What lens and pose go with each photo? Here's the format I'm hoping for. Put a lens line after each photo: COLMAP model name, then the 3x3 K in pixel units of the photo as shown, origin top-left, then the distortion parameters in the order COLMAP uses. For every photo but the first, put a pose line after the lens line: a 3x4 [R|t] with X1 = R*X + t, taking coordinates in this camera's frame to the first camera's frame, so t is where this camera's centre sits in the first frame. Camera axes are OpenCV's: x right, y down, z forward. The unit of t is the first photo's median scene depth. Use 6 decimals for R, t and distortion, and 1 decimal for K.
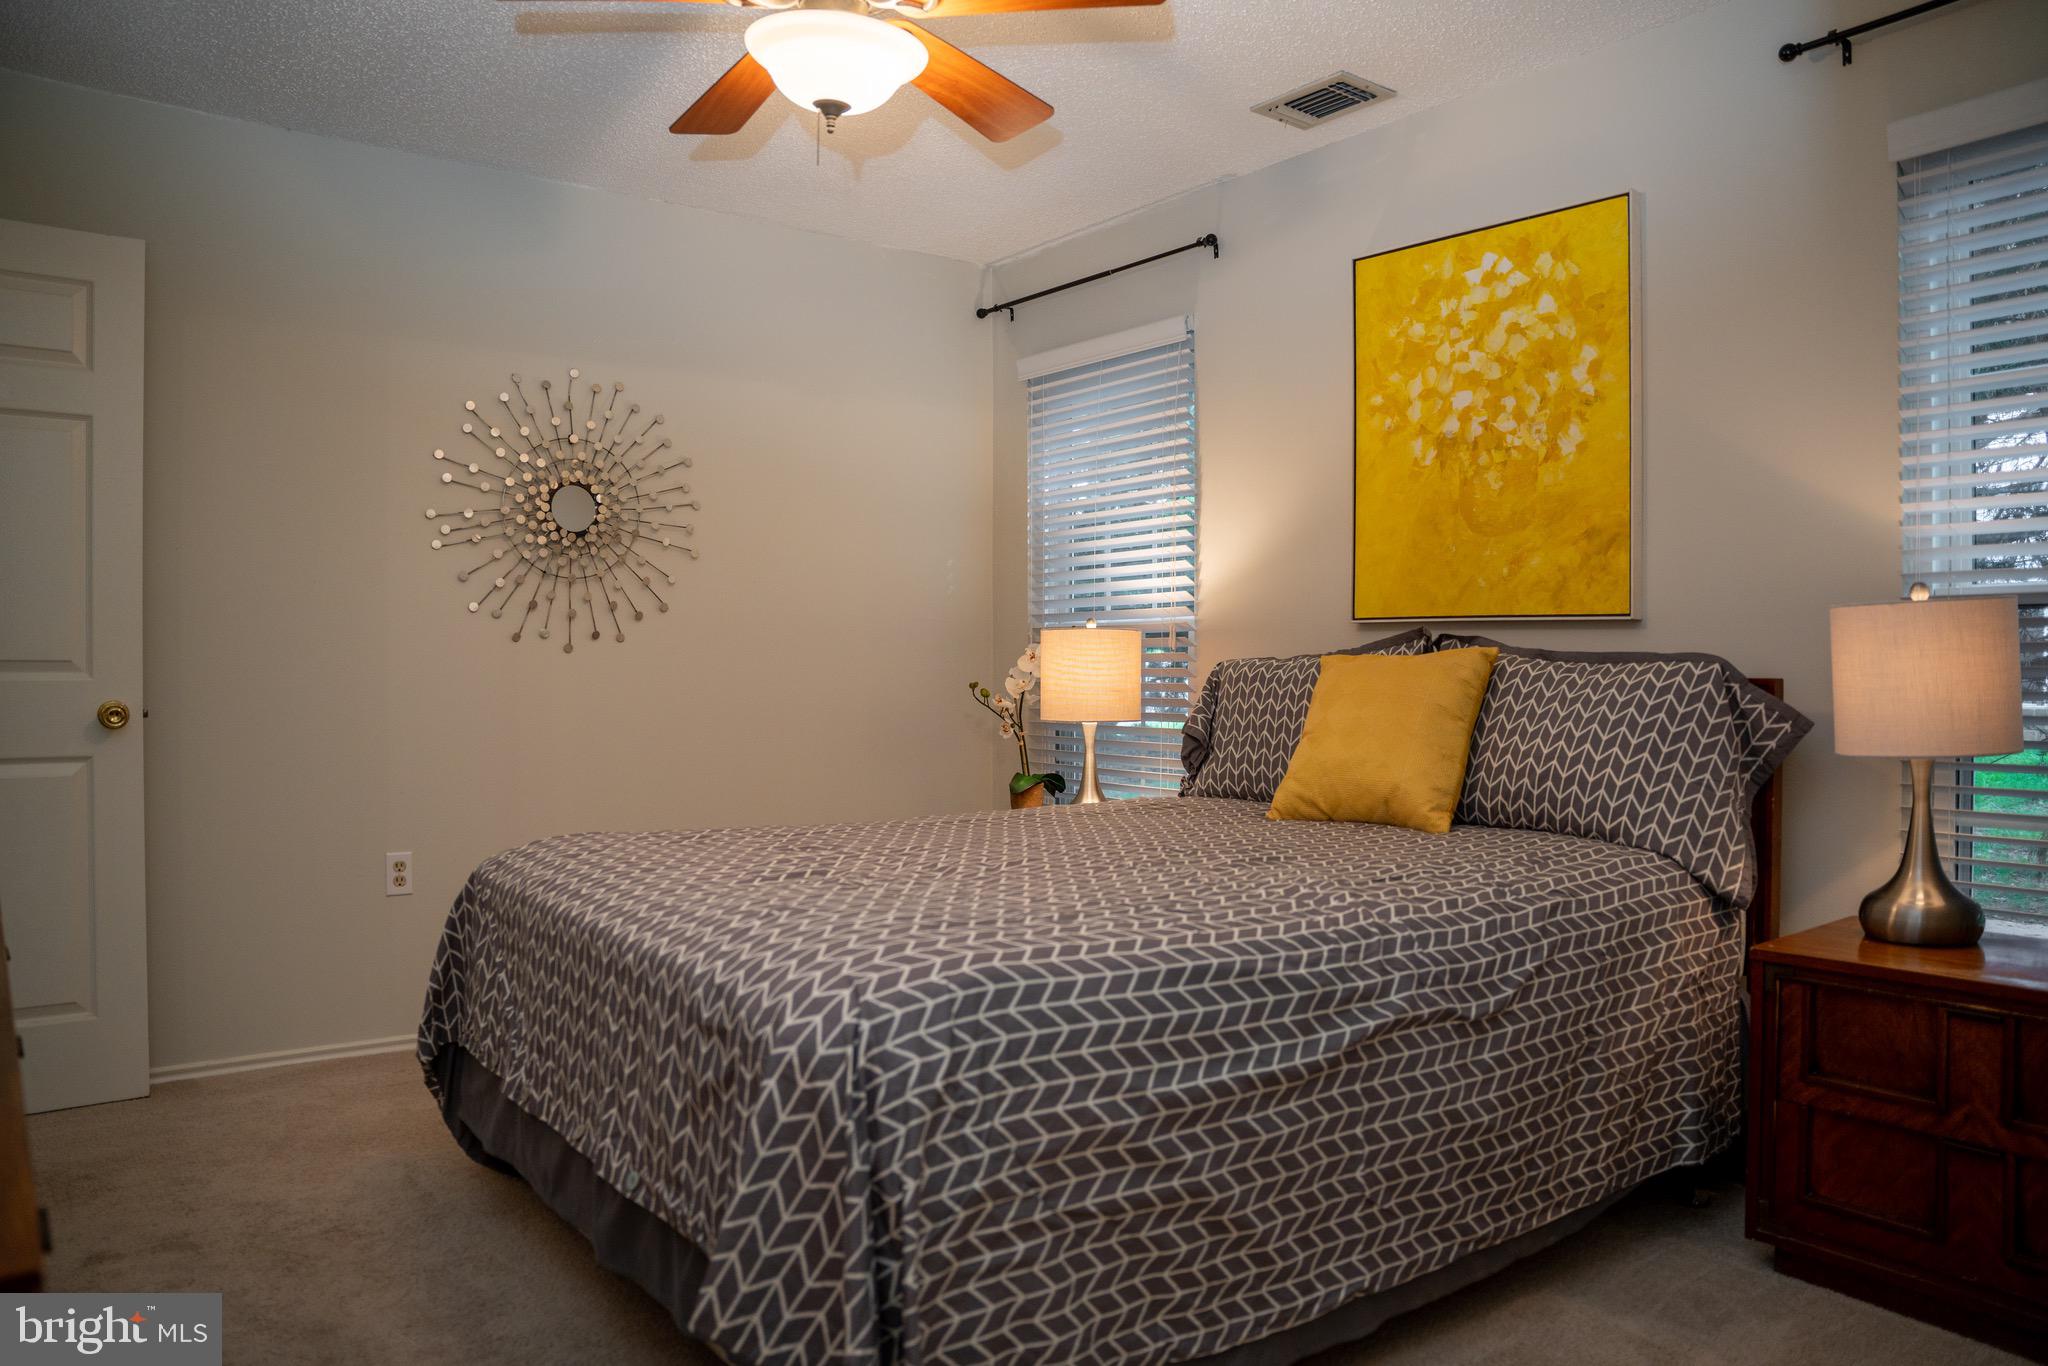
lens RADIAL K [[1451.2, 0, 1064.3], [0, 1451.2, 687.8], [0, 0, 1]] dist [-0.082910, 0.003841]
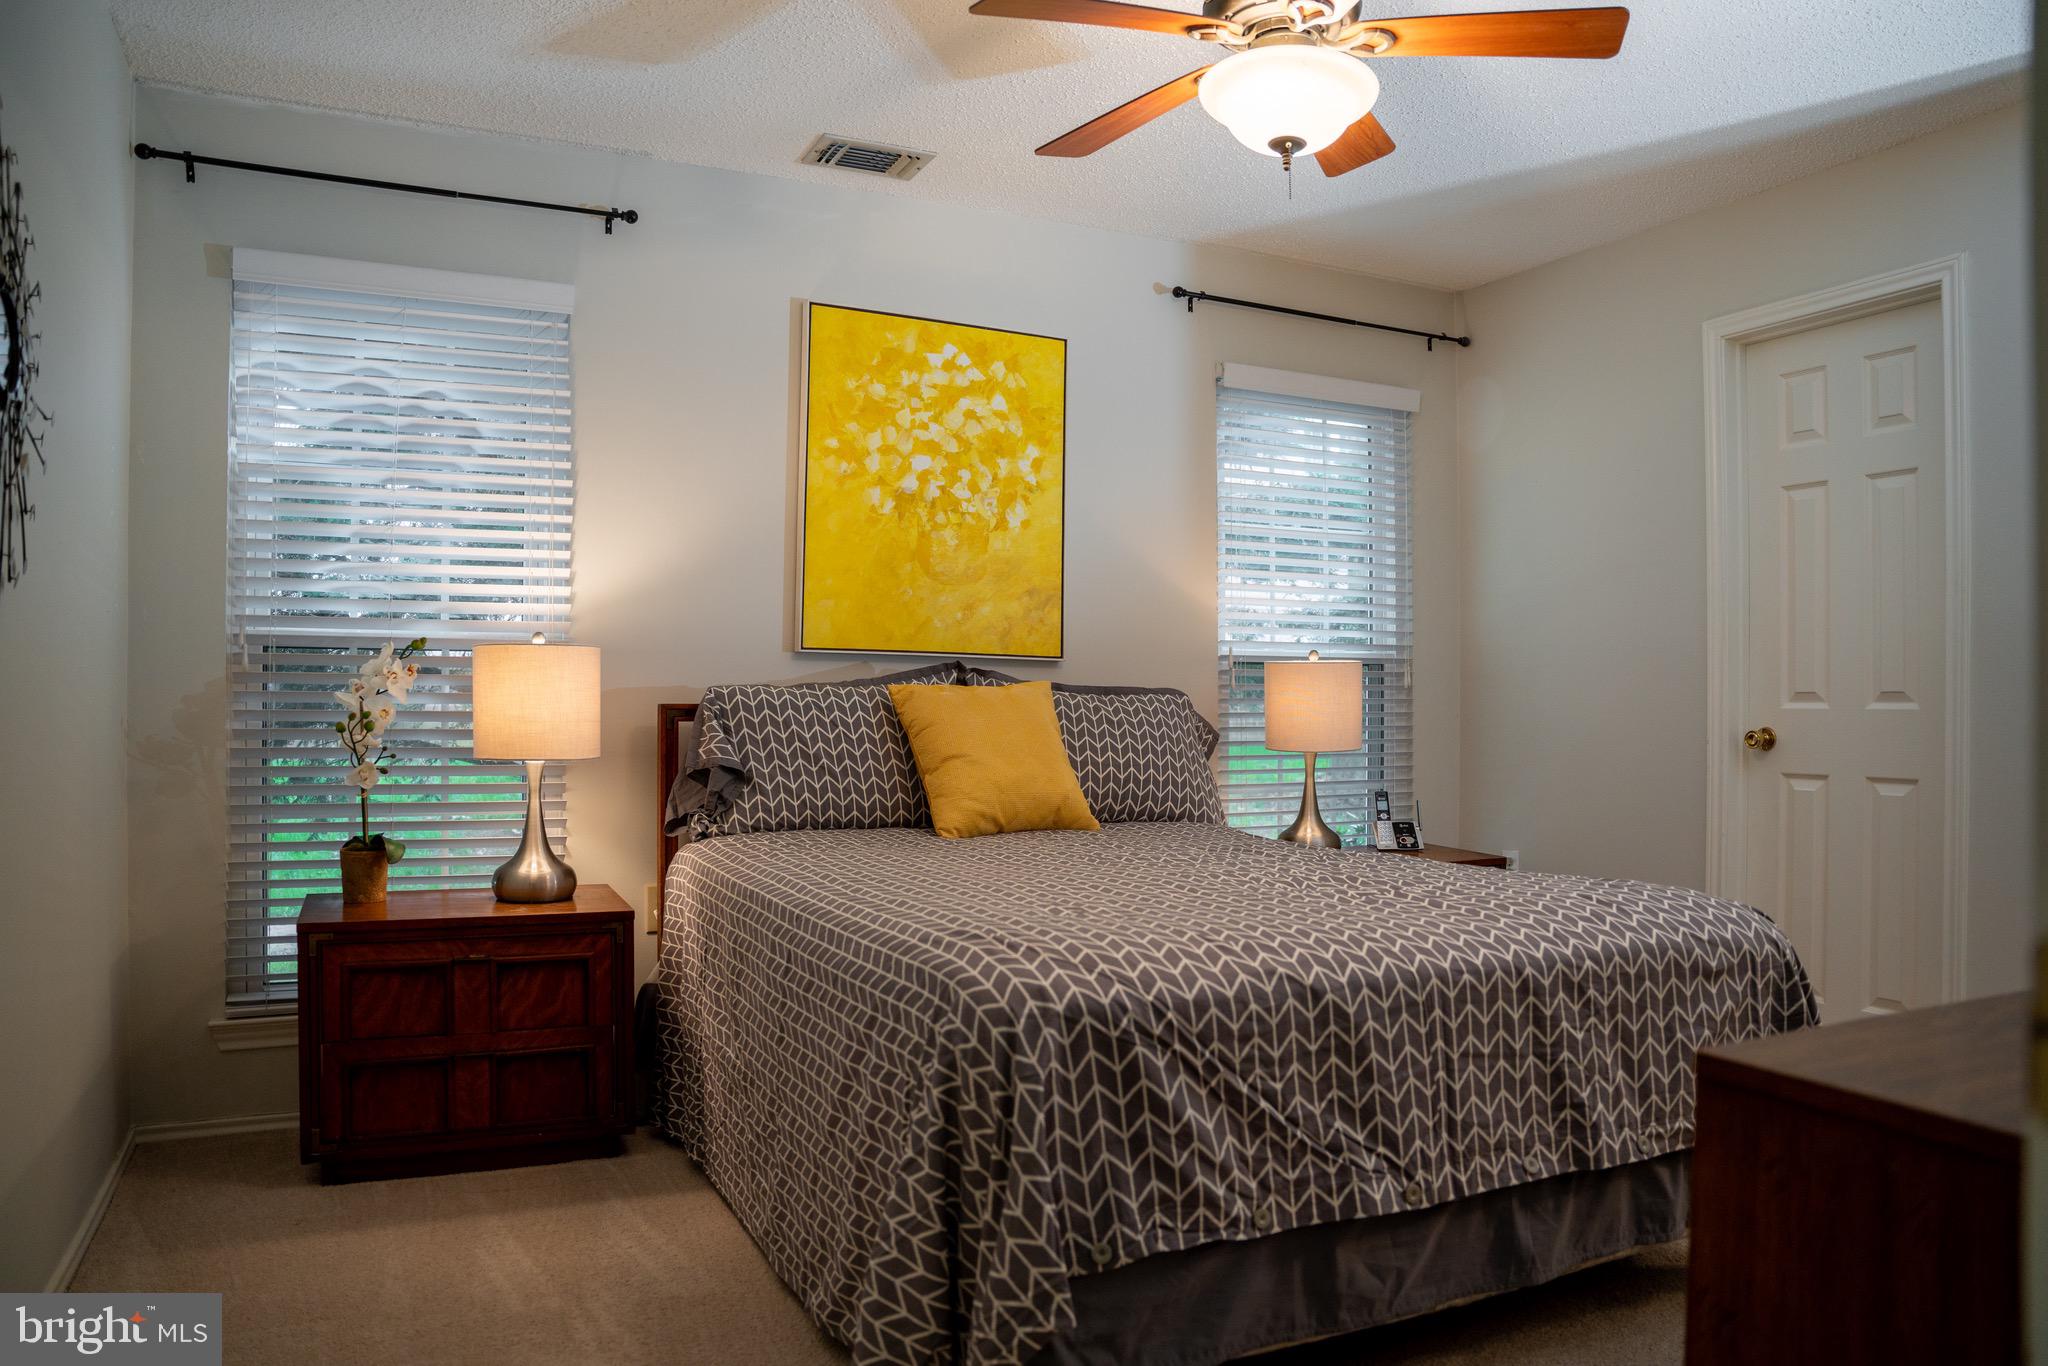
lens RADIAL K [[1451.2, 0, 1064.3], [0, 1451.2, 687.8], [0, 0, 1]] dist [-0.082910, 0.003841]
pose [[0.218303, 0.006584, 0.975859, -0.849615], [0.004272, 0.999961, -0.007702, -0.011537], [-0.975872, 0.005850, 0.218266, 0.655716]]
